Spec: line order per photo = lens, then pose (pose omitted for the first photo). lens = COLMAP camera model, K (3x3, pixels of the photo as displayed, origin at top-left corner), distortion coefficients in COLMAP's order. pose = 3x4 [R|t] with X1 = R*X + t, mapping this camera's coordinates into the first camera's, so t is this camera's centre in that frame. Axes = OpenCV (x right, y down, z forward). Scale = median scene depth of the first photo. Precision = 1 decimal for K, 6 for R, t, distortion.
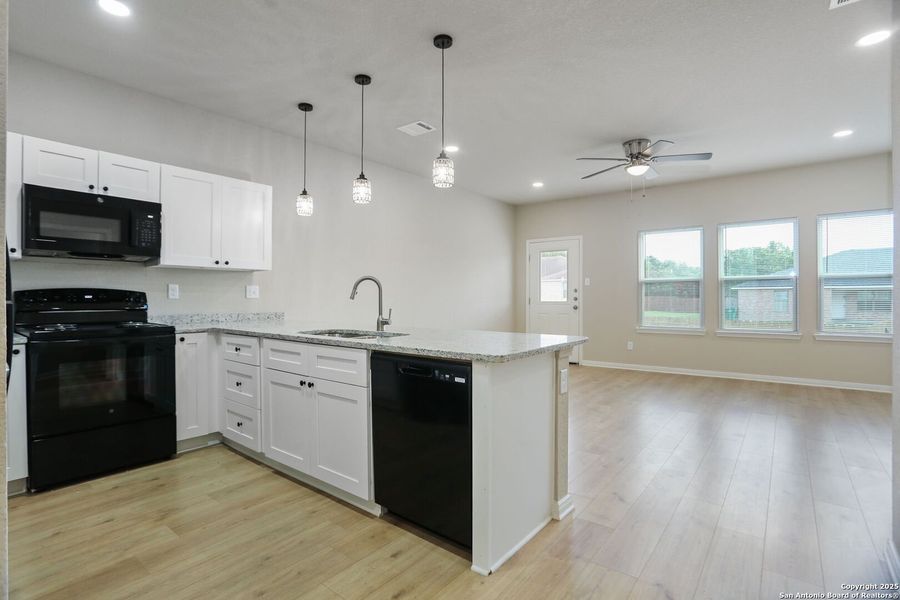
lens RADIAL K [[428.8, 0, 450.0], [0, 428.8, 300.0], [0, 0, 1]] dist [-0.057287, 0.000341]
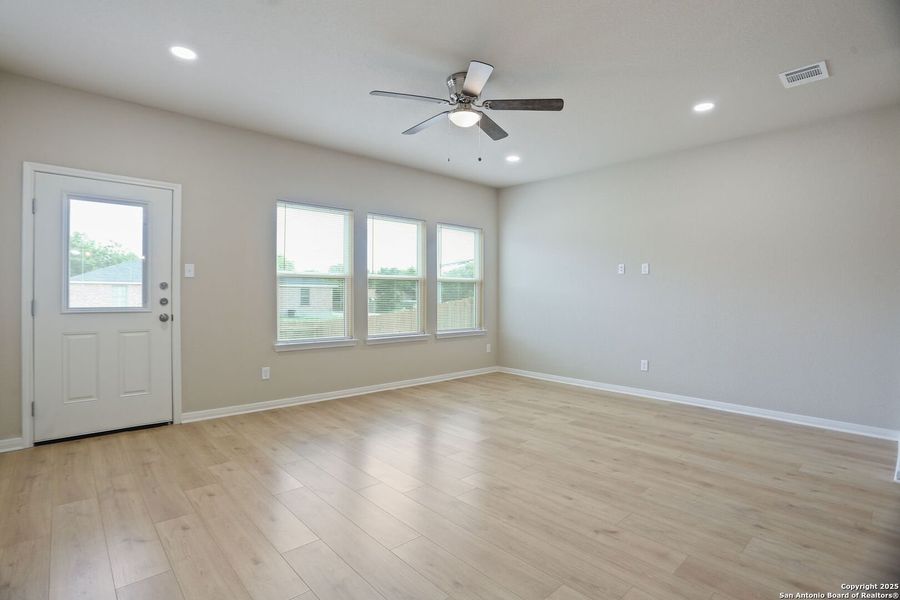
lens RADIAL K [[428.8, 0, 450.0], [0, 428.8, 300.0], [0, 0, 1]] dist [-0.057287, 0.000341]
pose [[0.142692, -0.006352, 0.989747, -0.166129], [-0.006364, 0.999953, 0.007335, -0.010701], [-0.989747, -0.007346, 0.142645, 0.580032]]
